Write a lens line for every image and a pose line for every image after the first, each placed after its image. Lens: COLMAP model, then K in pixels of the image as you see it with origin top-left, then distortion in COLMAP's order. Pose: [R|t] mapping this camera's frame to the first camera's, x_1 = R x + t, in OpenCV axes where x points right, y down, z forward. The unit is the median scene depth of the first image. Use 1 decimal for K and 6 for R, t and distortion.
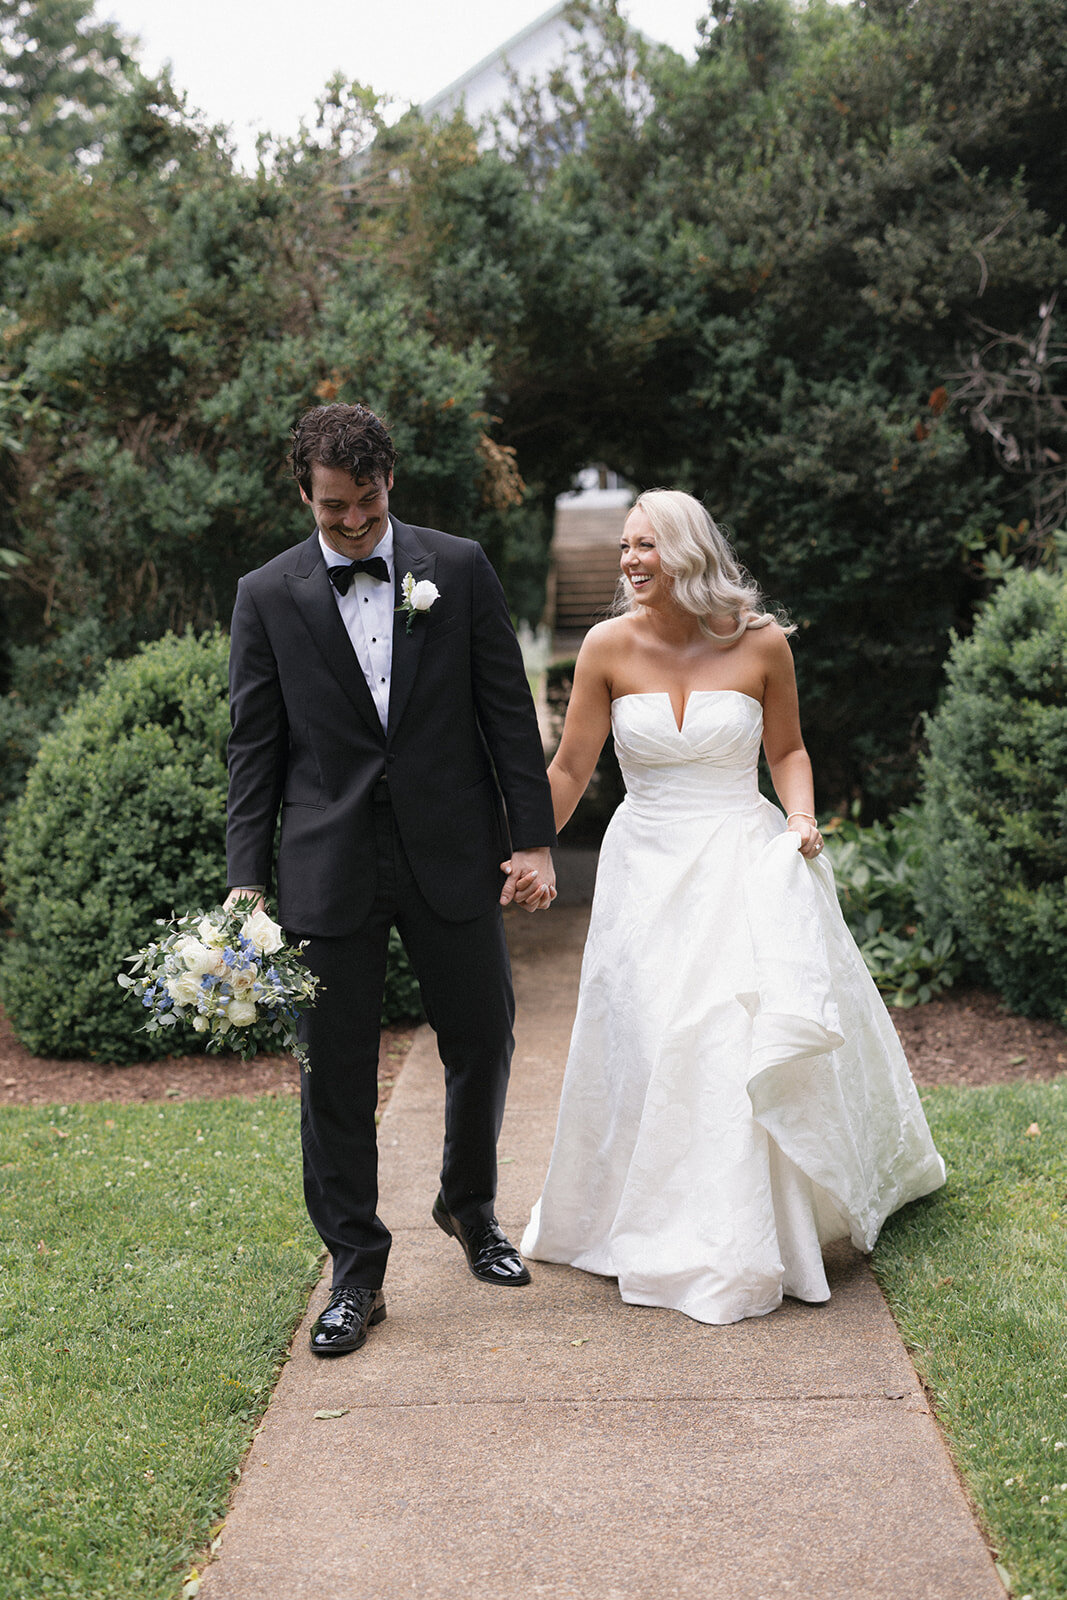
lens RADIAL K [[1747.7, 0, 533.5], [0, 1747.7, 800.0], [0, 0, 1]] dist [0.016284, 0.035607]
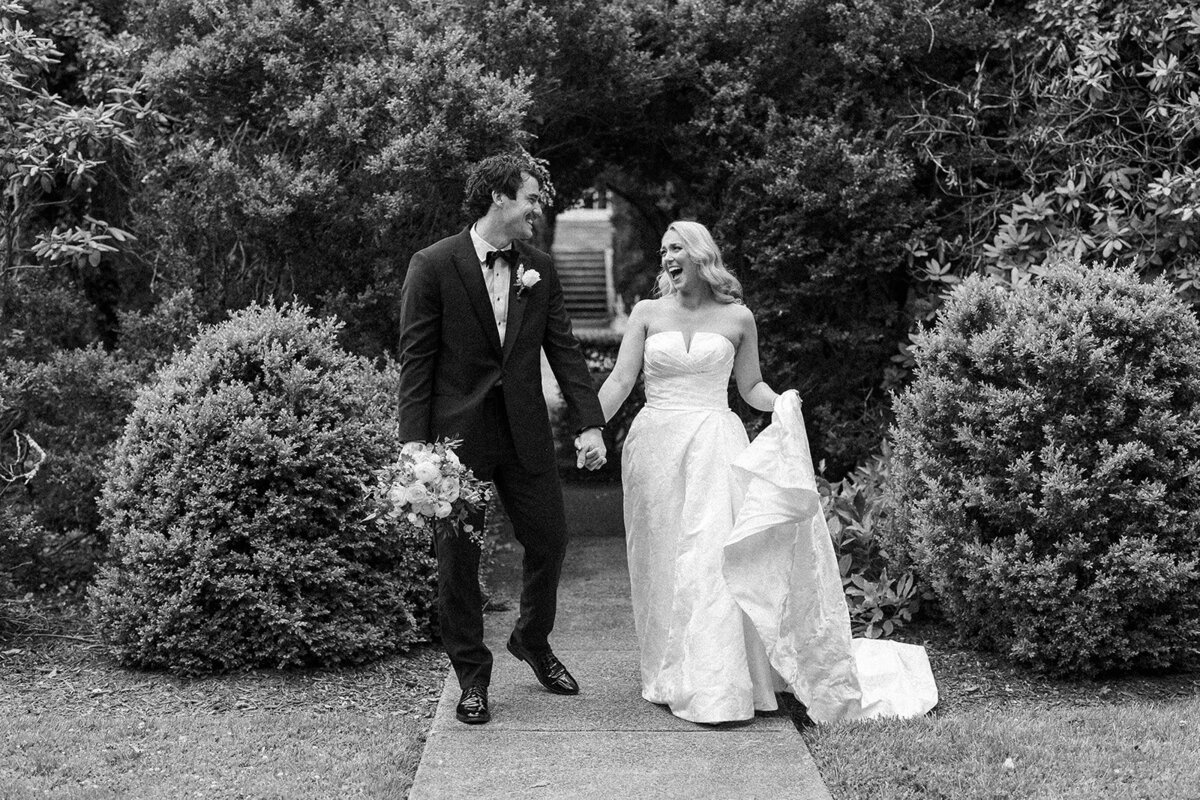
lens RADIAL K [[1310.8, 0, 600.0], [0, 1310.8, 400.0], [0, 0, 1]] dist [0.016284, 0.035607]
pose [[0.998137, 0.029319, 0.053509, -0.020116], [-0.027694, 0.999140, -0.030861, -0.008739], [-0.054368, 0.029322, 0.998090, 0.103007]]
